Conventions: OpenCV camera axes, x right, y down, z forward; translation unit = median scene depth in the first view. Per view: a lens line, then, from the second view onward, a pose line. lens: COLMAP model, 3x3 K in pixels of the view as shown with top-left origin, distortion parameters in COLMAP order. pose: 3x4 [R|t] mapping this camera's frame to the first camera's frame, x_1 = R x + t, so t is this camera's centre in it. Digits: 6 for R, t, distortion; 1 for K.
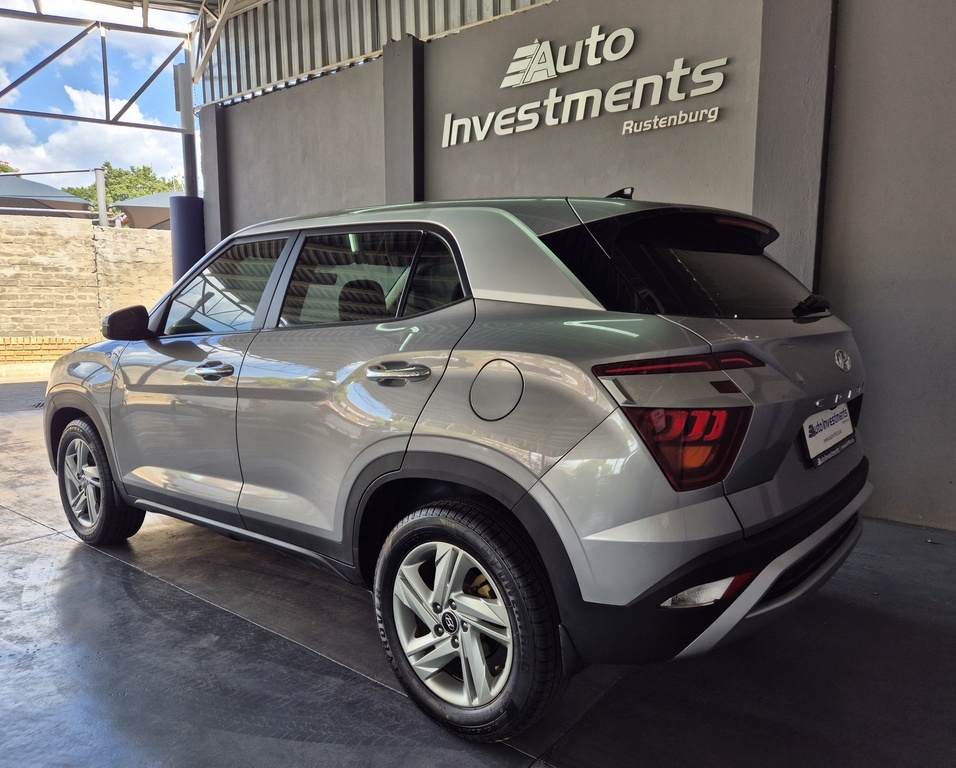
lens RADIAL K [[691.7, 0, 465.6], [0, 691.7, 382.9], [0, 0, 1]] dist [0.074905, -0.082077]
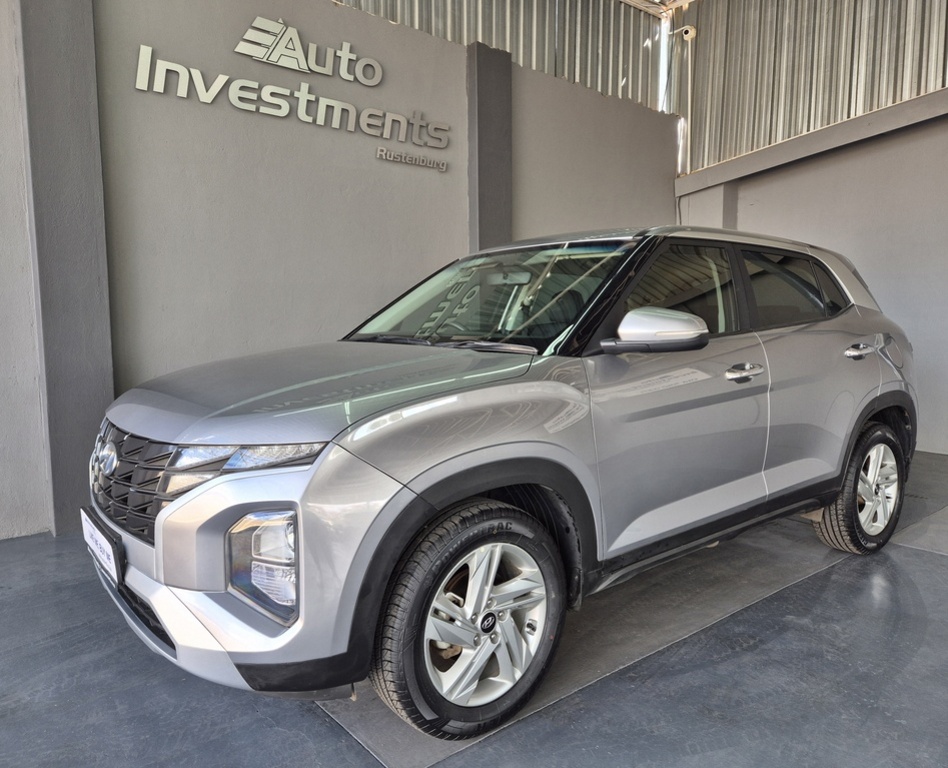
lens RADIAL K [[687.2, 0, 425.7], [0, 687.2, 379.5], [0, 0, 1]] dist [0.071053, -0.061225]
pose [[0.221937, -0.084877, 0.971360, -0.807420], [0.107153, 0.992294, 0.062224, -0.067338], [-0.969155, 0.090274, 0.229321, 0.684493]]
